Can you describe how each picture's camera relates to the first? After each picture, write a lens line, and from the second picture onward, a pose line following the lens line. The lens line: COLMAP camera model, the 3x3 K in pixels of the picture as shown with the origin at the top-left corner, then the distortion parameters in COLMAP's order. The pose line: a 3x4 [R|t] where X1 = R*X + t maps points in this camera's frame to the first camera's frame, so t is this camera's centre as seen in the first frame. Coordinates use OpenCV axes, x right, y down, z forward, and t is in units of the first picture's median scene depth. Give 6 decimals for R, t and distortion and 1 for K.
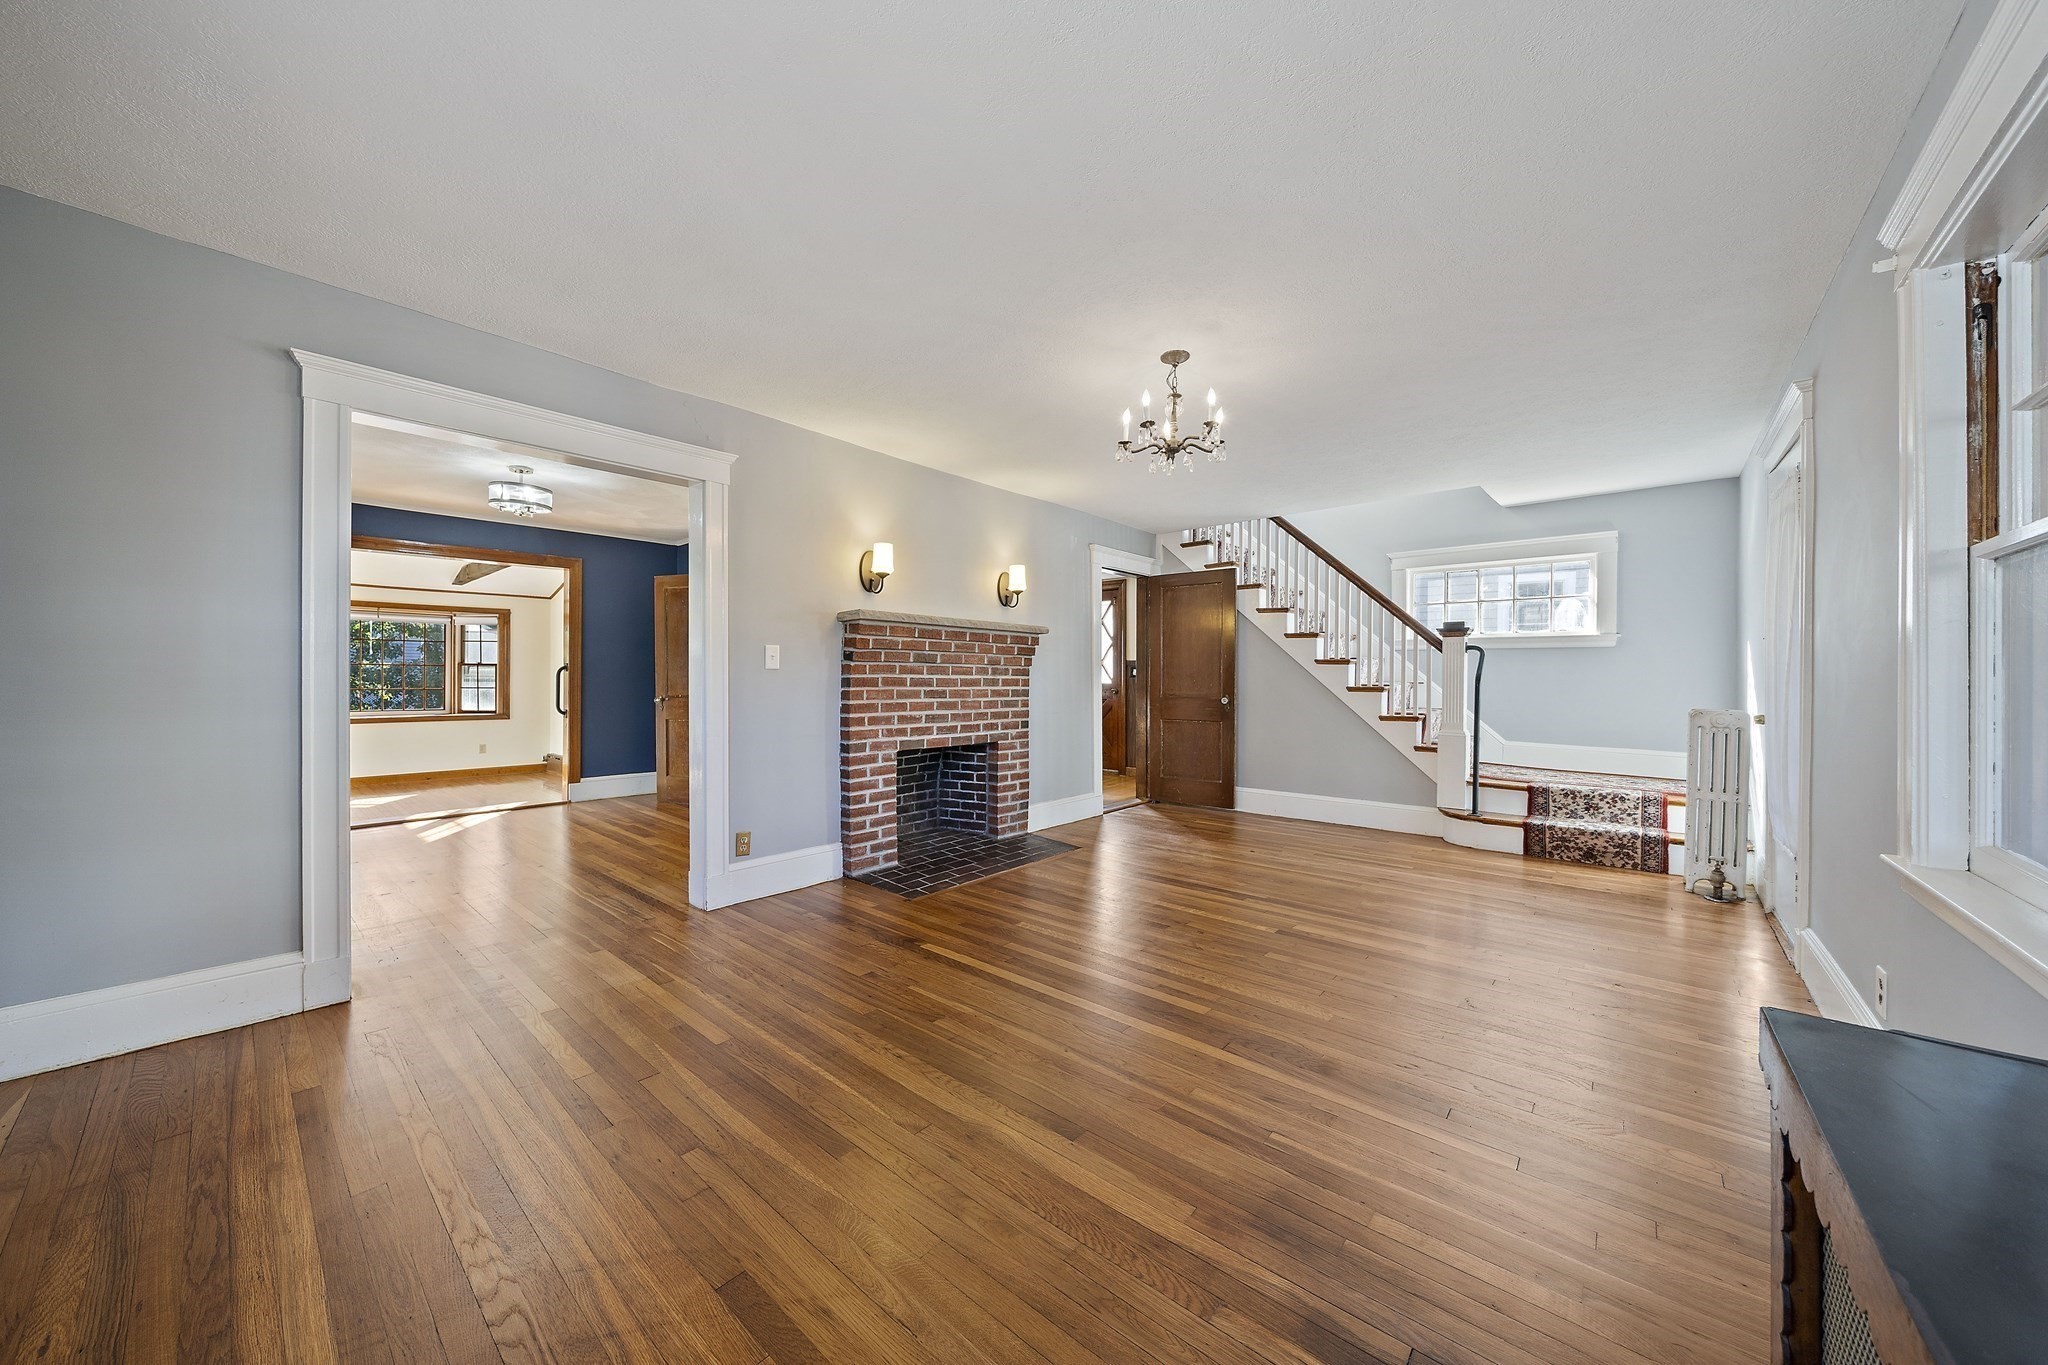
lens RADIAL K [[710.8, 0, 997.0], [0, 710.8, 677.2], [0, 0, 1]] dist [-0.000904, -0.000049]
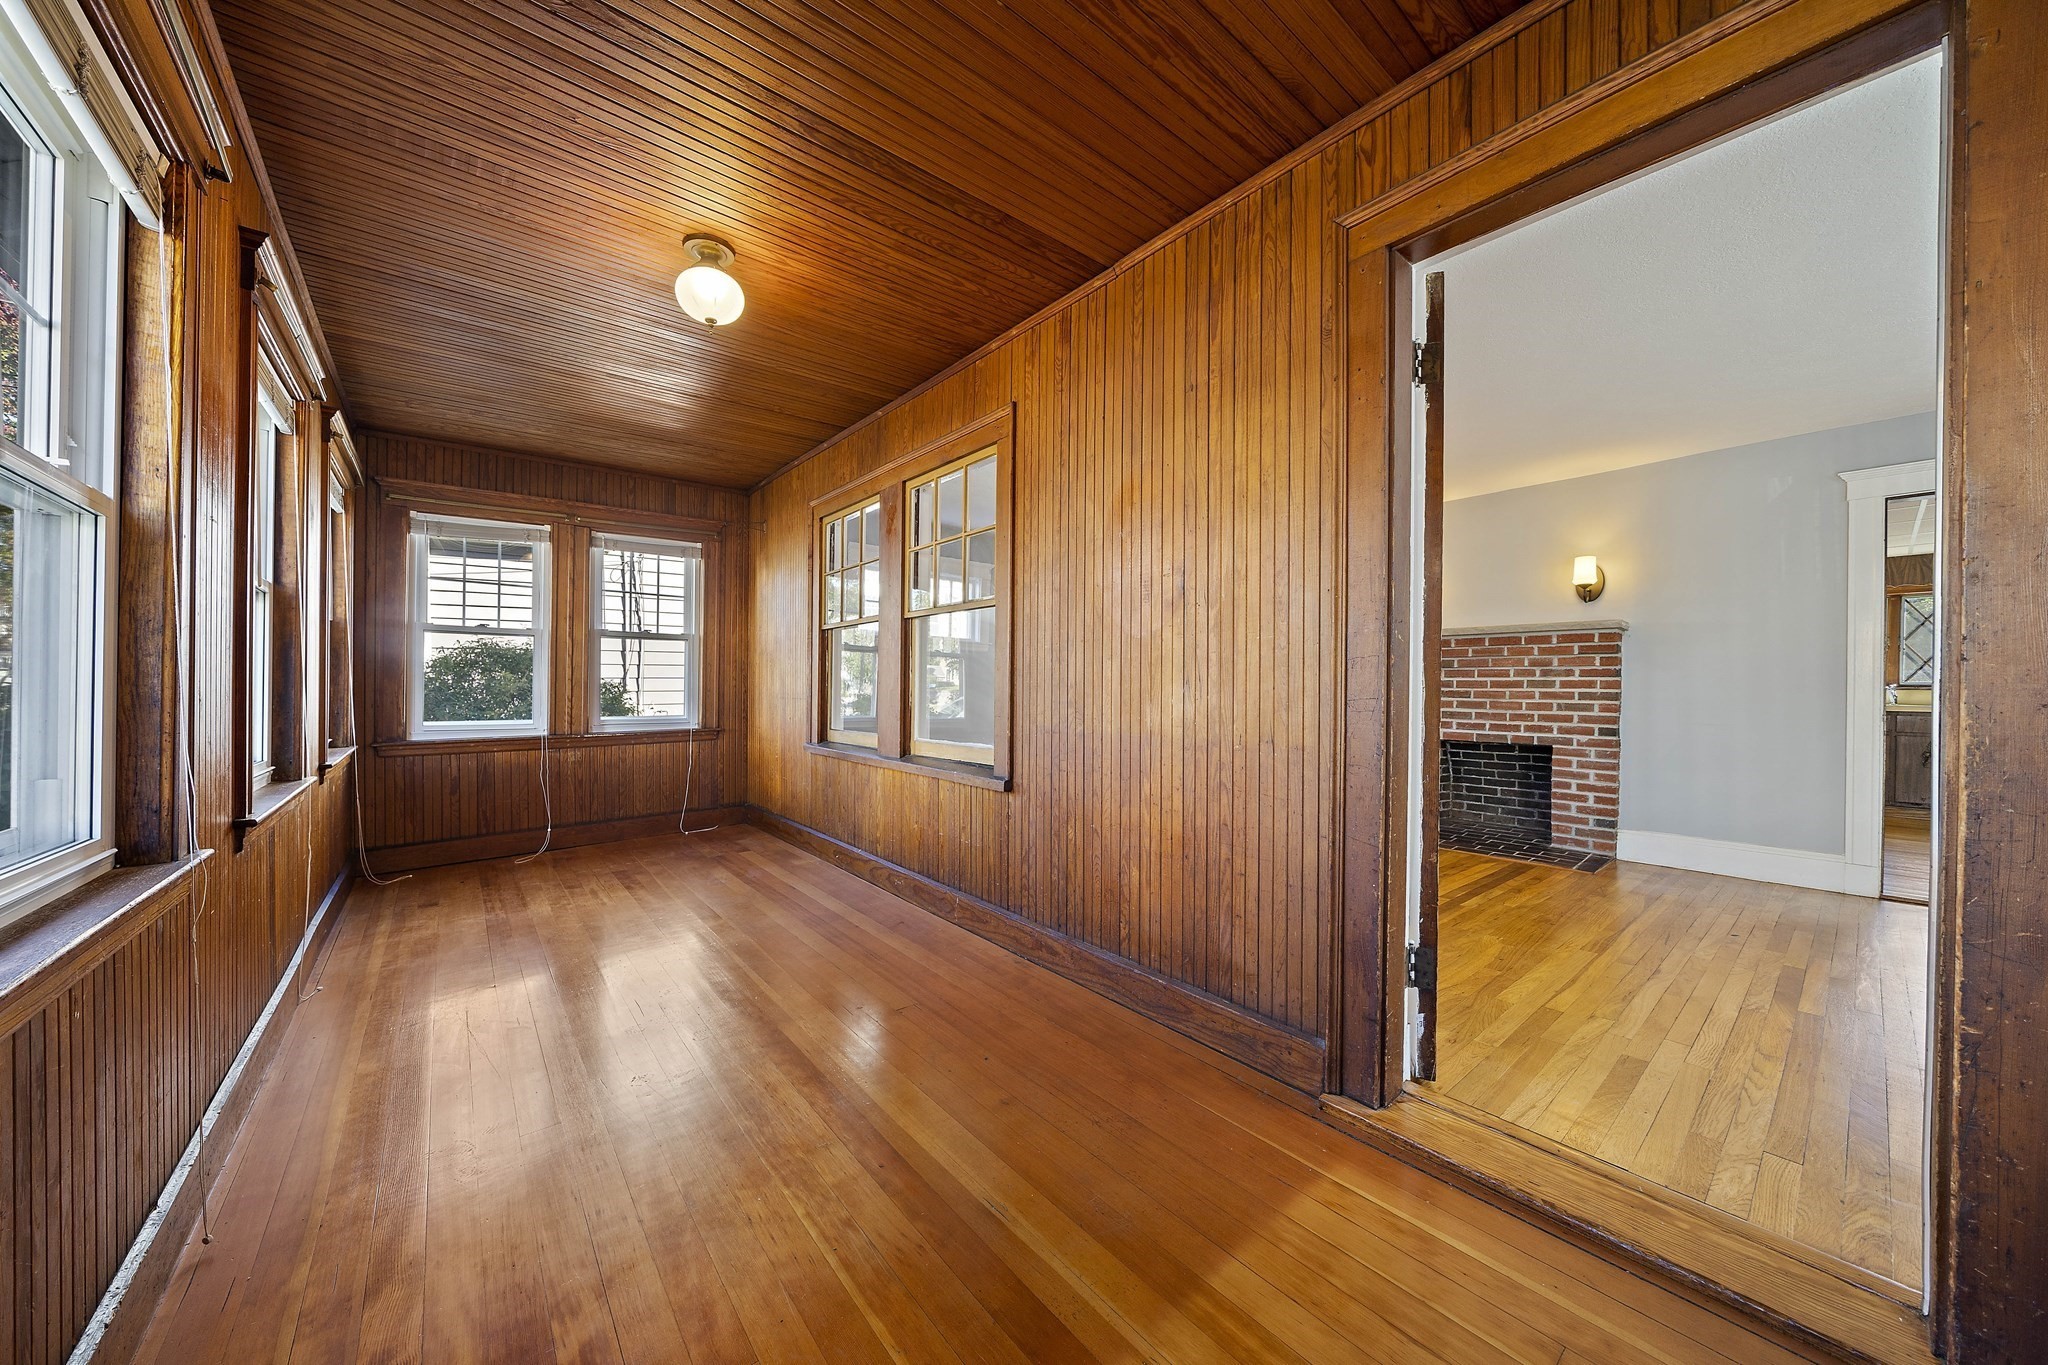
lens RADIAL K [[706.9, 0, 1013.4], [0, 706.9, 693.2], [0, 0, 1]] dist [-0.001279, -0.000109]
pose [[-0.145040, 0.000179, -0.989426, 1.176208], [-0.008659, 0.999961, 0.001450, 0.027210], [0.989388, 0.008777, -0.145033, 0.459310]]
